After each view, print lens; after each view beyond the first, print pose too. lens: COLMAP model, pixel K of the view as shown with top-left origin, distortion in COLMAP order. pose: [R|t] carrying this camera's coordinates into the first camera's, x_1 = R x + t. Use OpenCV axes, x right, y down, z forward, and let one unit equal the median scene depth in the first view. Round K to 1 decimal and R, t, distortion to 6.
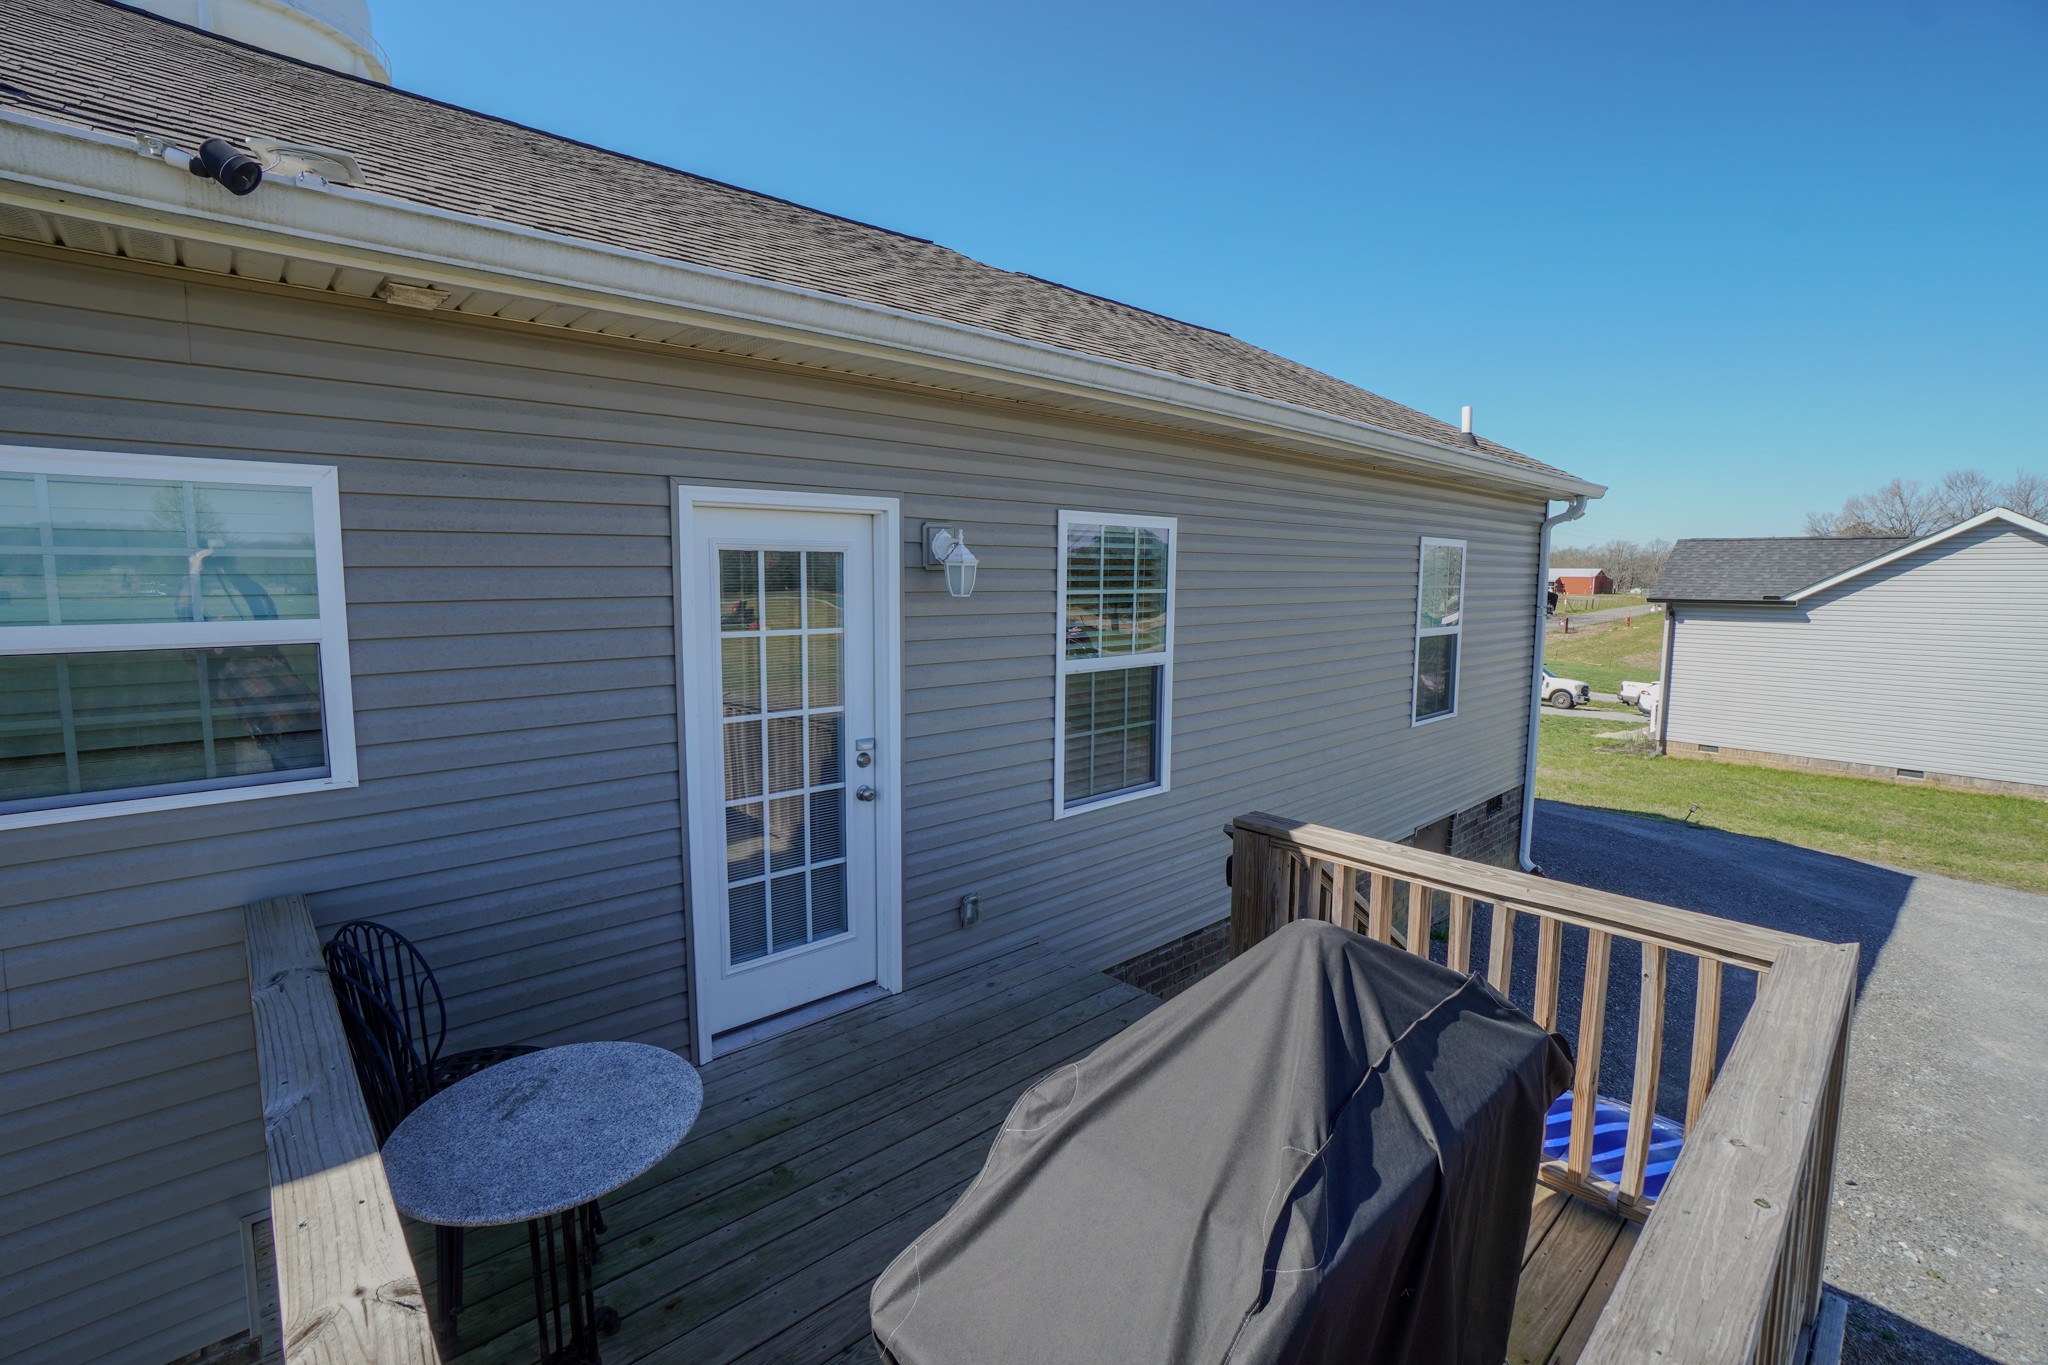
lens RADIAL K [[916.1, 0, 1016.4], [0, 916.1, 668.1], [0, 0, 1]] dist [-0.066500, 0.024151]
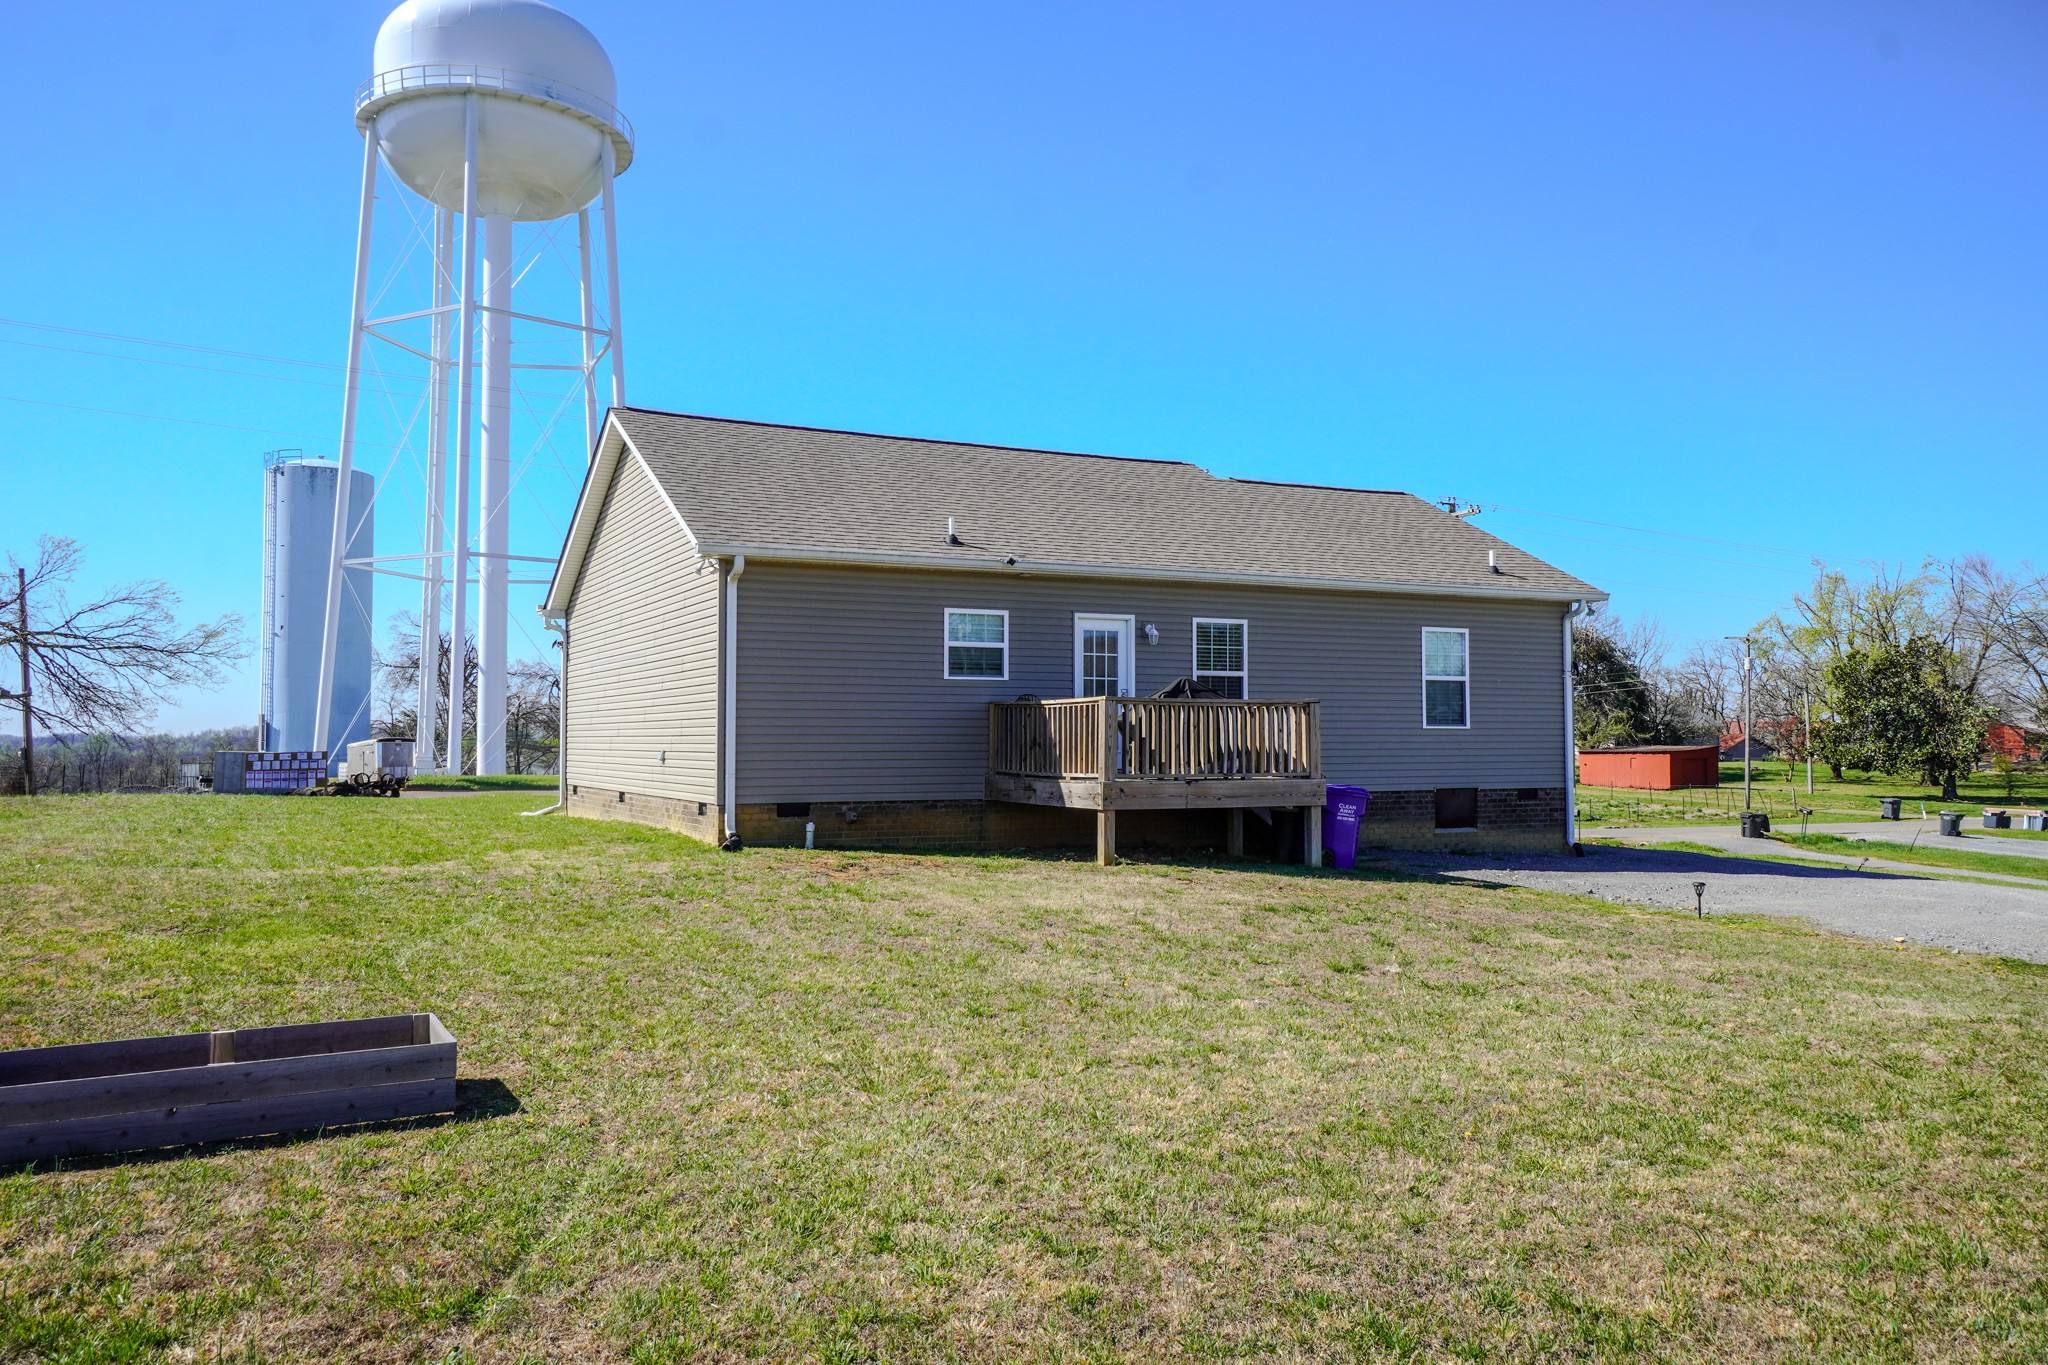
lens RADIAL K [[1493.3, 0, 1027.2], [0, 1493.3, 665.5], [0, 0, 1]] dist [0.019997, 0.032300]
pose [[0.965422, -0.015256, -0.260246, 0.766256], [-0.023190, 0.989303, -0.144018, 0.665494], [0.259659, 0.145073, 0.954741, -3.603311]]
